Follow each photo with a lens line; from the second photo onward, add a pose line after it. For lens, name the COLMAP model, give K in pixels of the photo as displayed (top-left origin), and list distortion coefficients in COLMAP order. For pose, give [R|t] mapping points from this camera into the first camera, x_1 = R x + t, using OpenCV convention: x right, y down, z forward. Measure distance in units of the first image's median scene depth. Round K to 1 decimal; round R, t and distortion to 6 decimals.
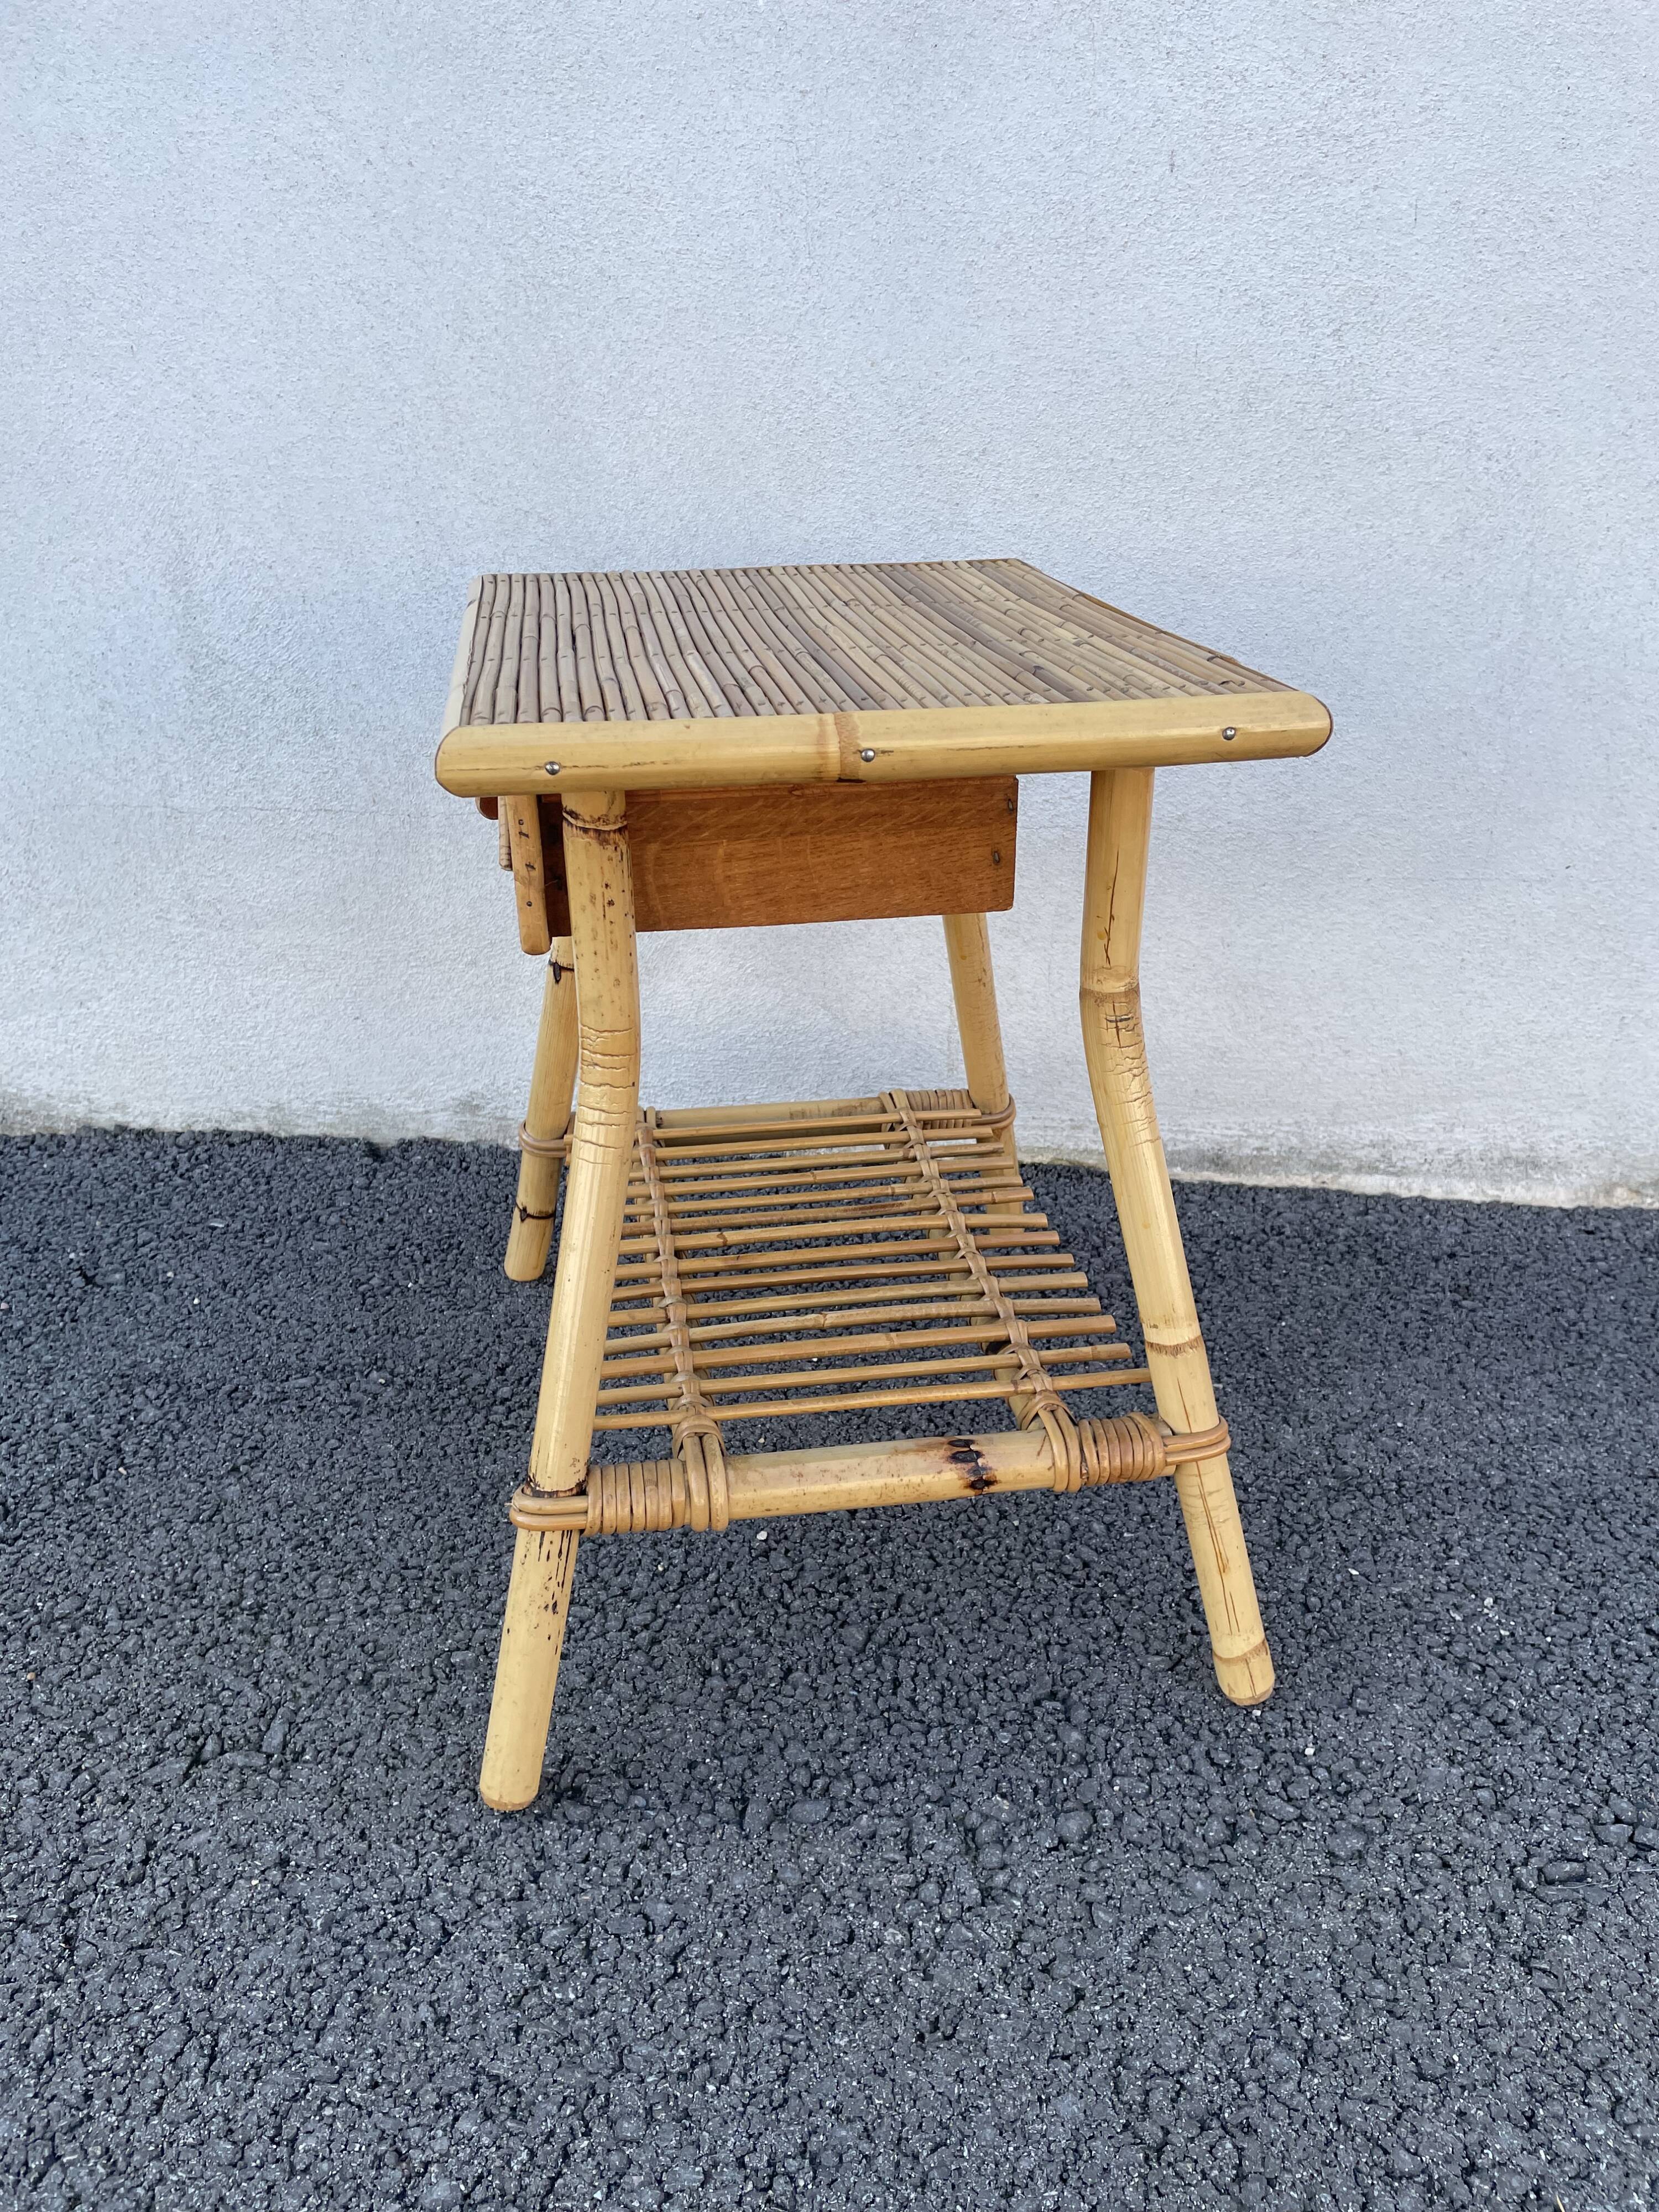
lens RADIAL K [[1688.9, 0, 870.5], [0, 1688.9, 1090.0], [0, 0, 1]] dist [0.078616, -0.108400]
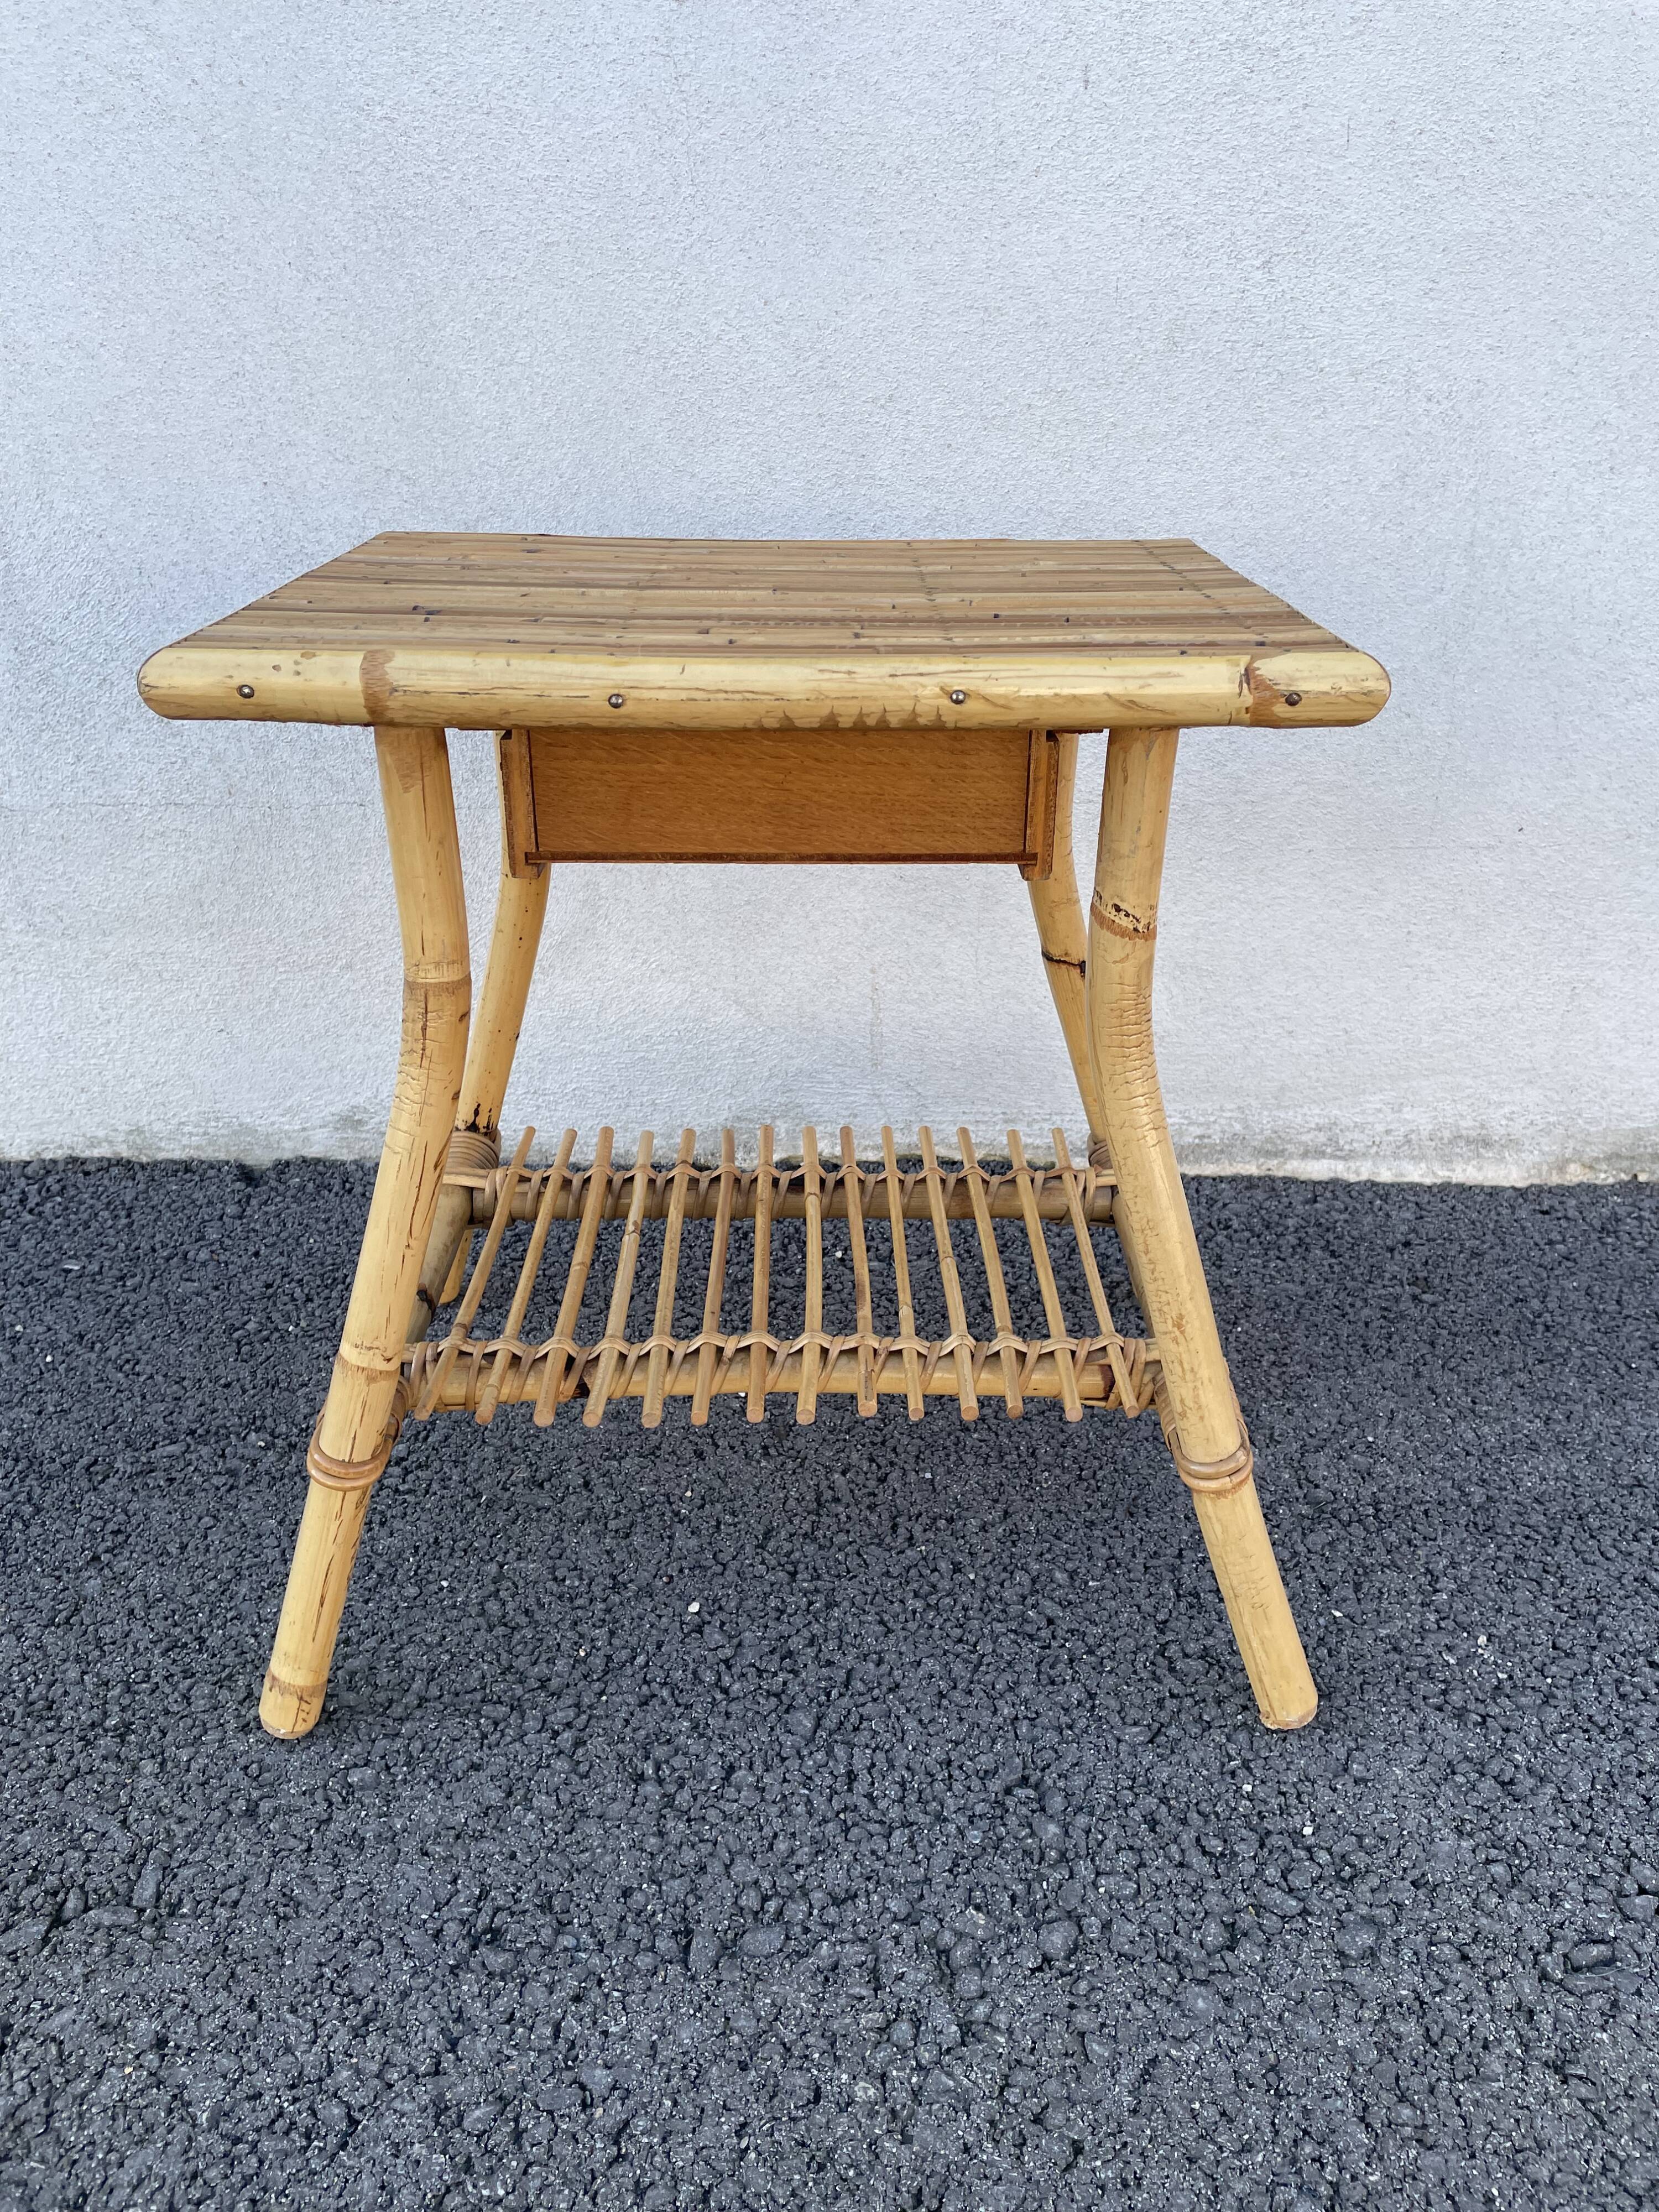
lens RADIAL K [[1684.2, 0, 872.7], [0, 1684.2, 1071.8], [0, 0, 1]] dist [0.077385, -0.104992]
pose [[0.997598, -0.035030, 0.059767, -0.013473], [0.033821, 0.999205, 0.021117, -0.040372], [-0.060459, -0.019045, 0.997989, 0.101718]]
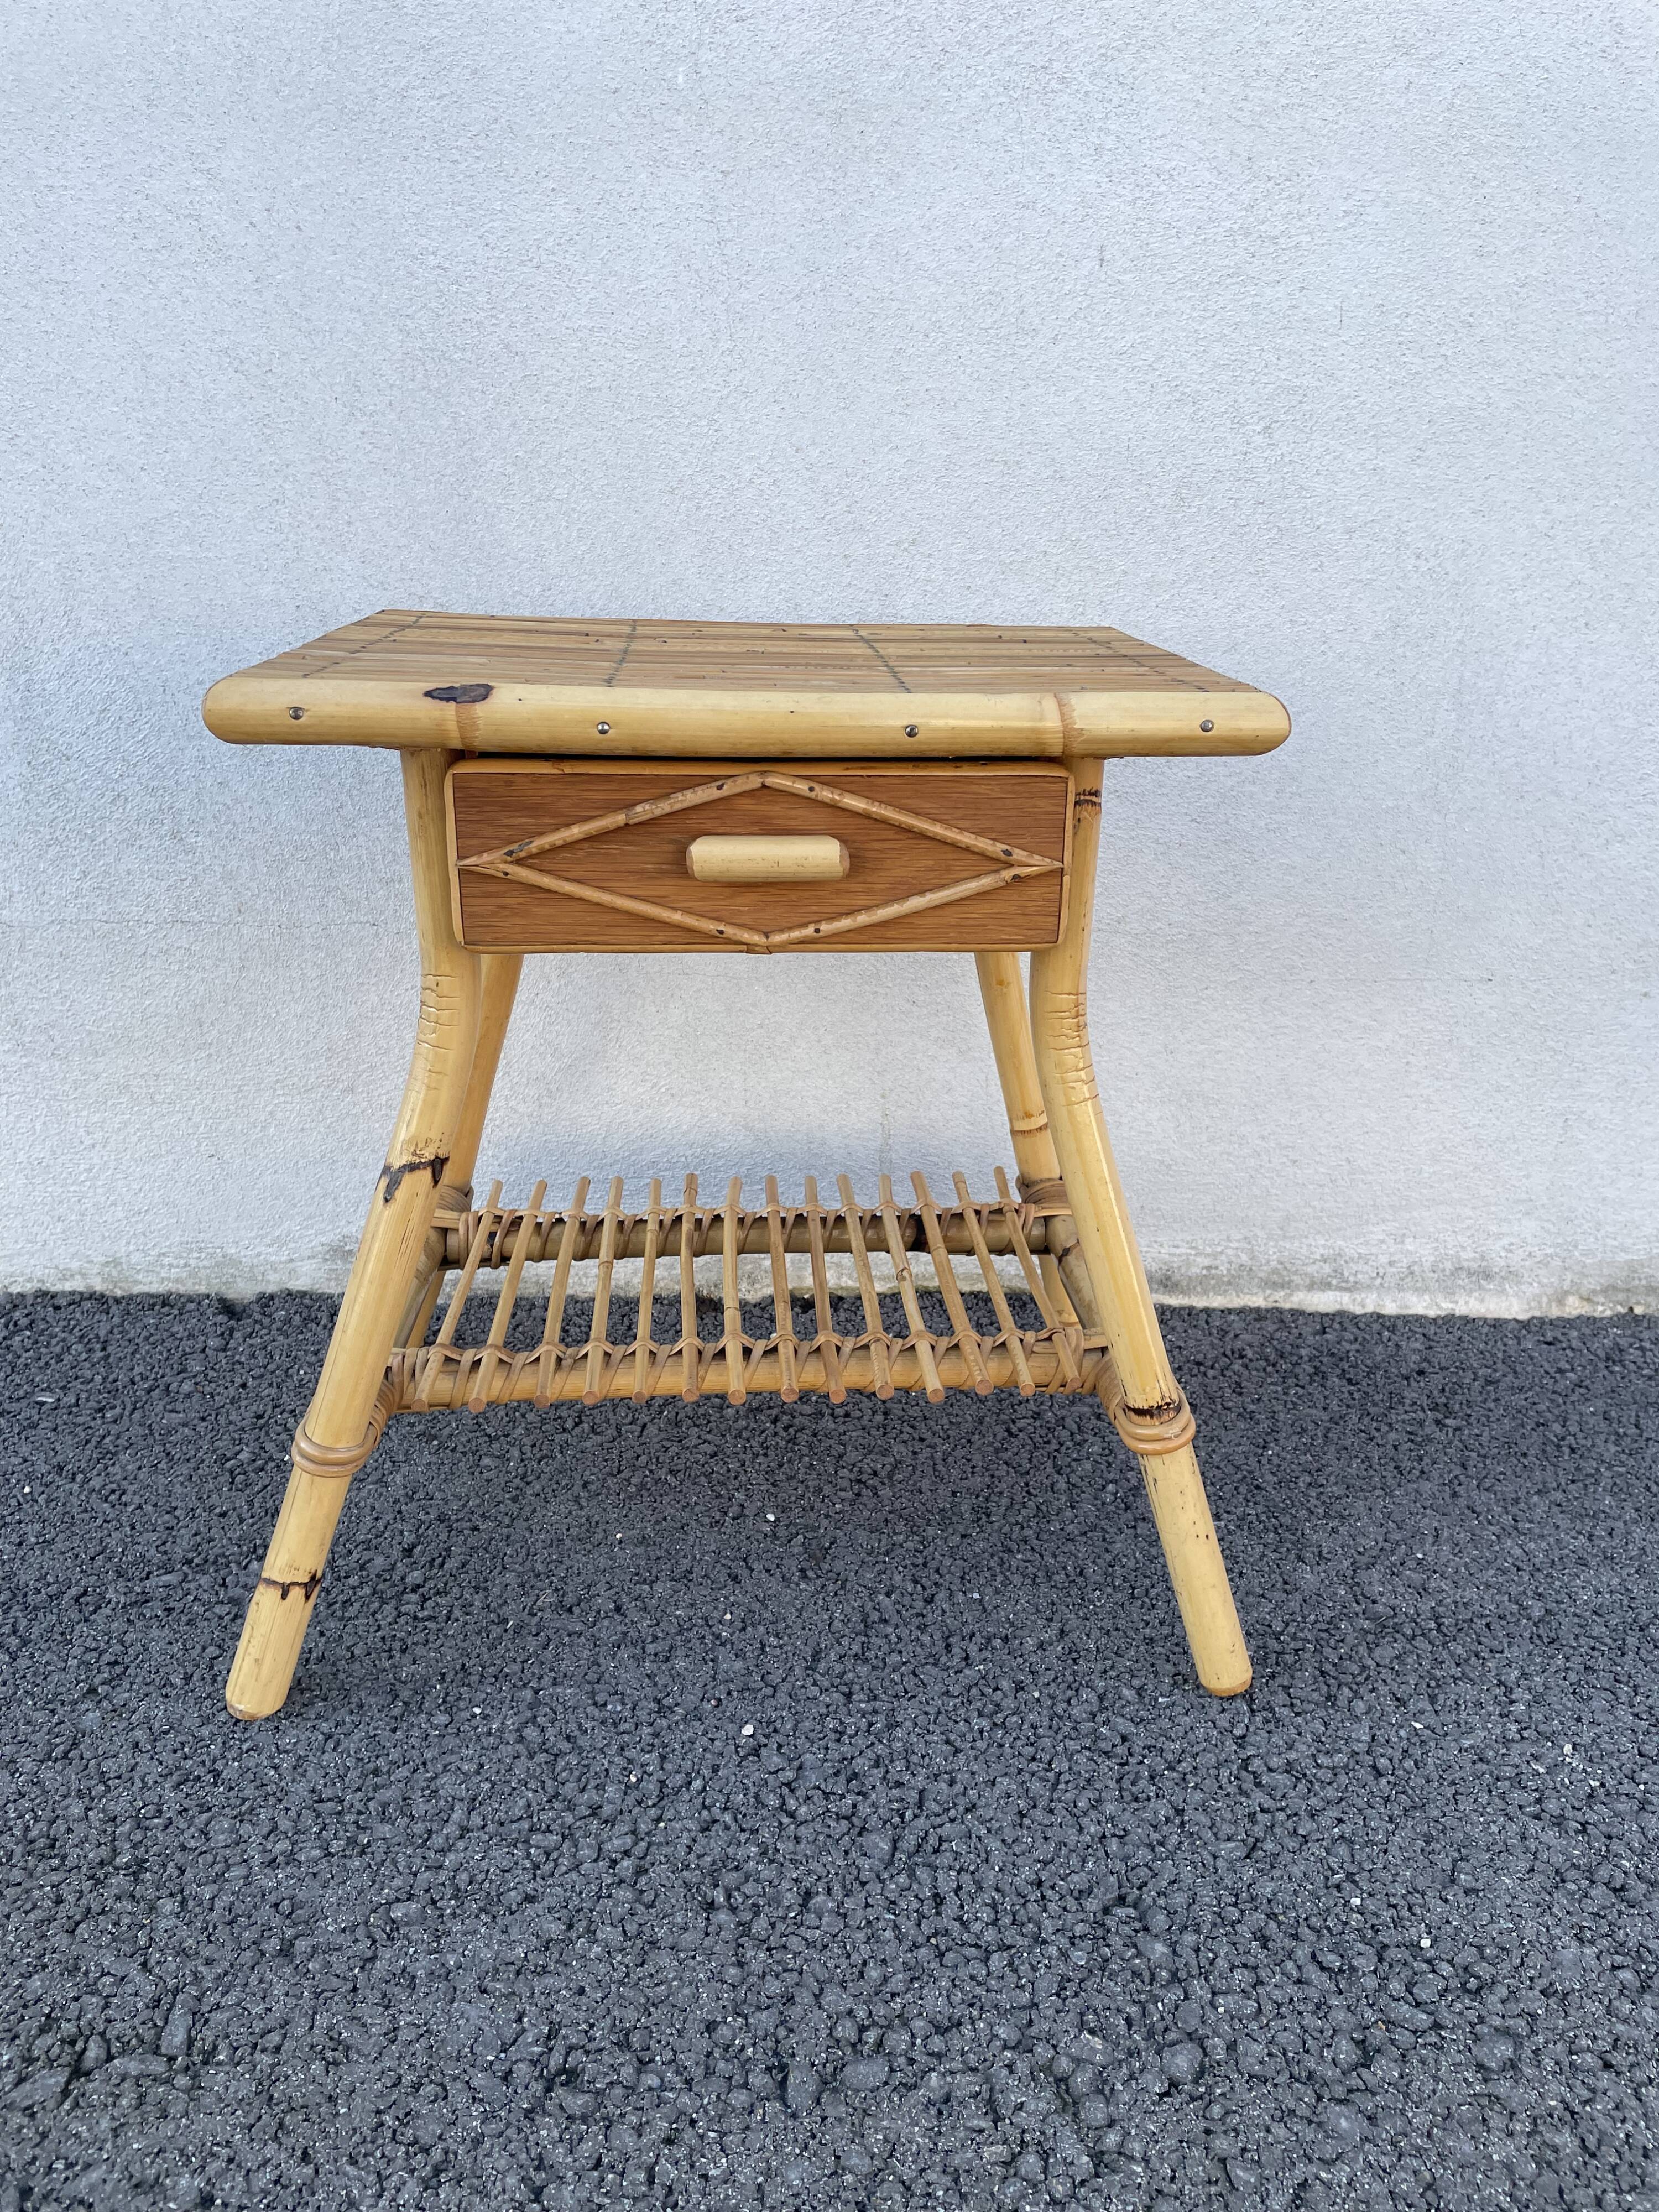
lens RADIAL K [[1680.4, 0, 868.4], [0, 1680.4, 1071.8], [0, 0, 1]] dist [0.077012, -0.103600]
pose [[0.991708, -0.020357, 0.126891, -0.110017], [0.034005, 0.993748, -0.106338, 0.028701], [-0.123933, 0.109771, 0.986200, 0.124169]]
